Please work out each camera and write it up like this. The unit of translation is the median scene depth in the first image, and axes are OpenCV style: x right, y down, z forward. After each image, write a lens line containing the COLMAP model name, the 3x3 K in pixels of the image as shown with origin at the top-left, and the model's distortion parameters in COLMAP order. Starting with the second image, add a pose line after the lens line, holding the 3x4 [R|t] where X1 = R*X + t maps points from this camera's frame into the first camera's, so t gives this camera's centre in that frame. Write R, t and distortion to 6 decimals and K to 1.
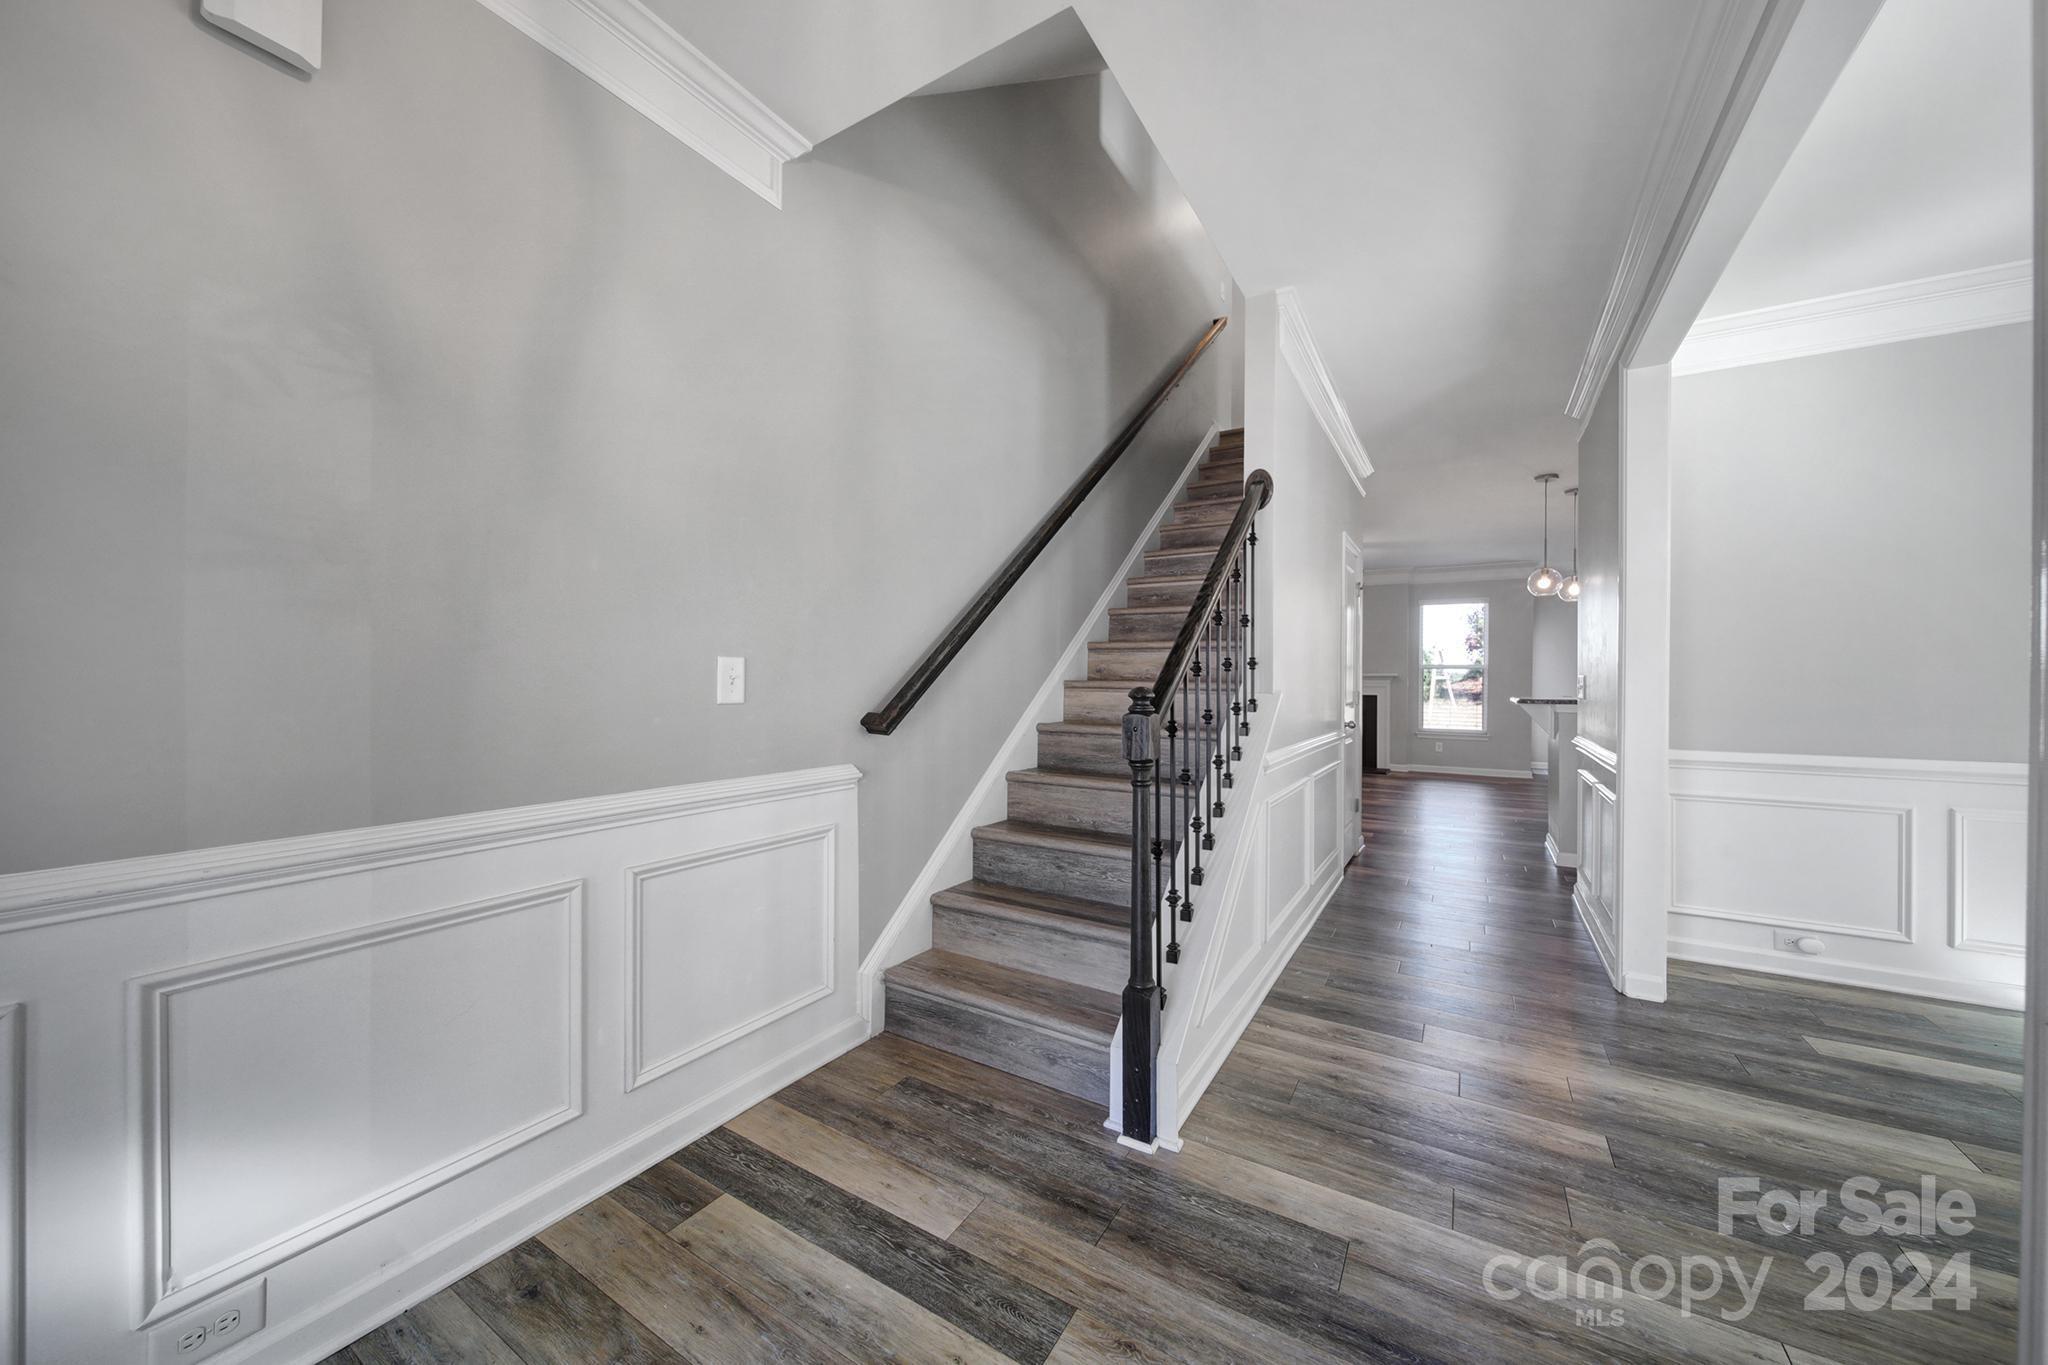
lens RADIAL K [[723.2, 0, 1026.8], [0, 723.2, 674.6], [0, 0, 1]] dist [0.001546, -0.001805]
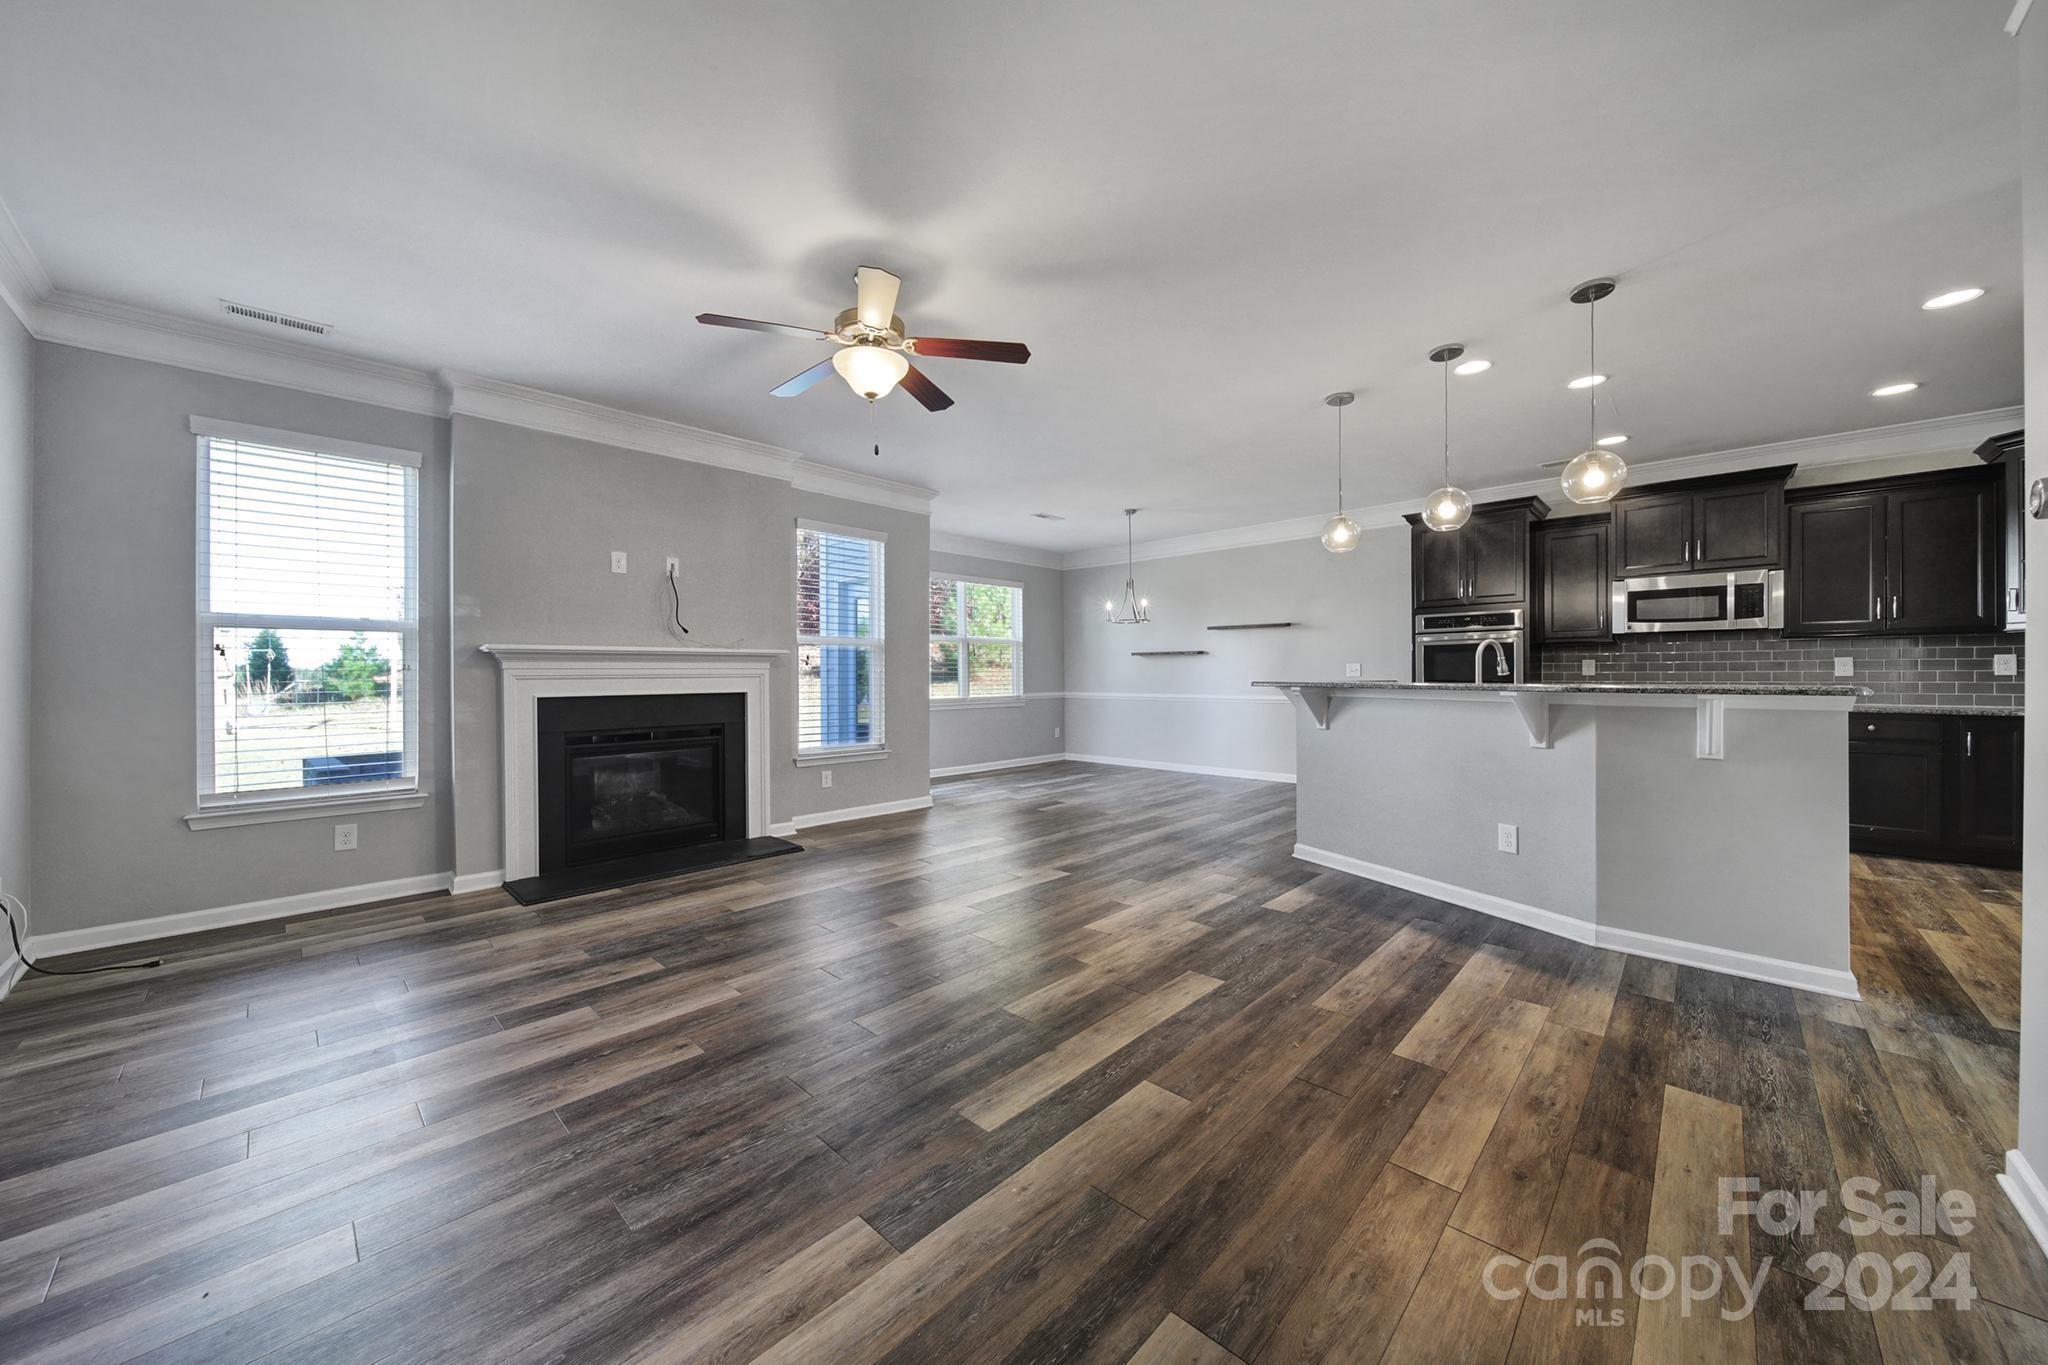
lens RADIAL K [[723.2, 0, 1026.8], [0, 723.2, 674.6], [0, 0, 1]] dist [0.001546, -0.001805]
pose [[0.209777, -0.008686, 0.977711, 0.014072], [-0.001224, 0.999957, 0.009147, 0.004548], [-0.977748, -0.003116, 0.209757, 0.279552]]
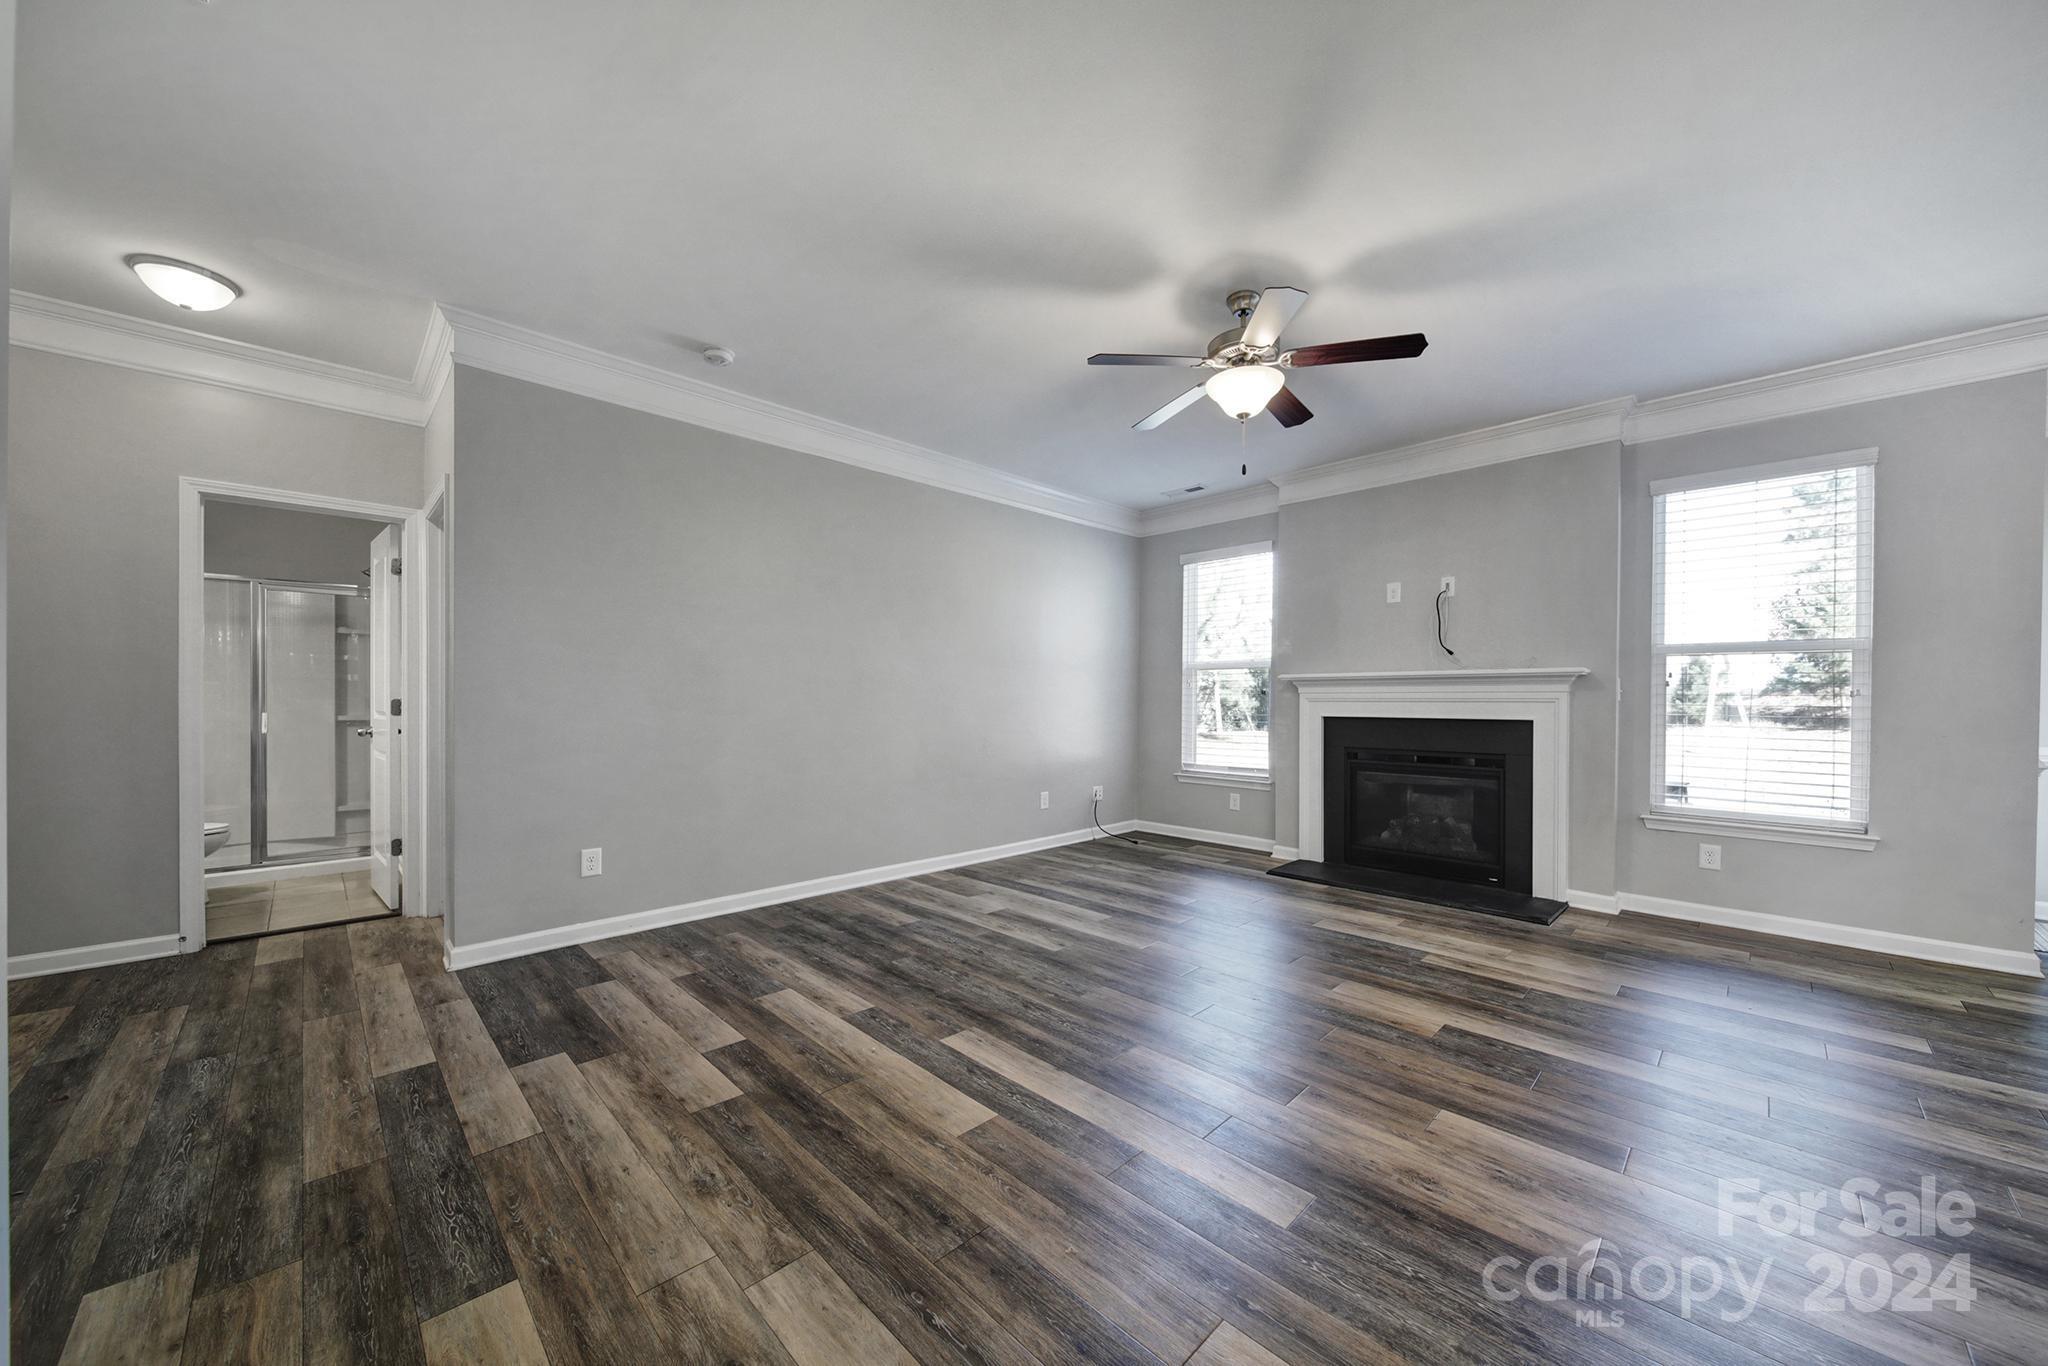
lens RADIAL K [[731.7, 0, 1023.3], [0, 731.7, 702.1], [0, 0, 1]] dist [0.000554, -0.002370]
pose [[0.969684, -0.003100, -0.244344, 0.119630], [0.006008, 0.999920, 0.011155, 0.004639], [0.244290, -0.012285, 0.969624, 0.205851]]
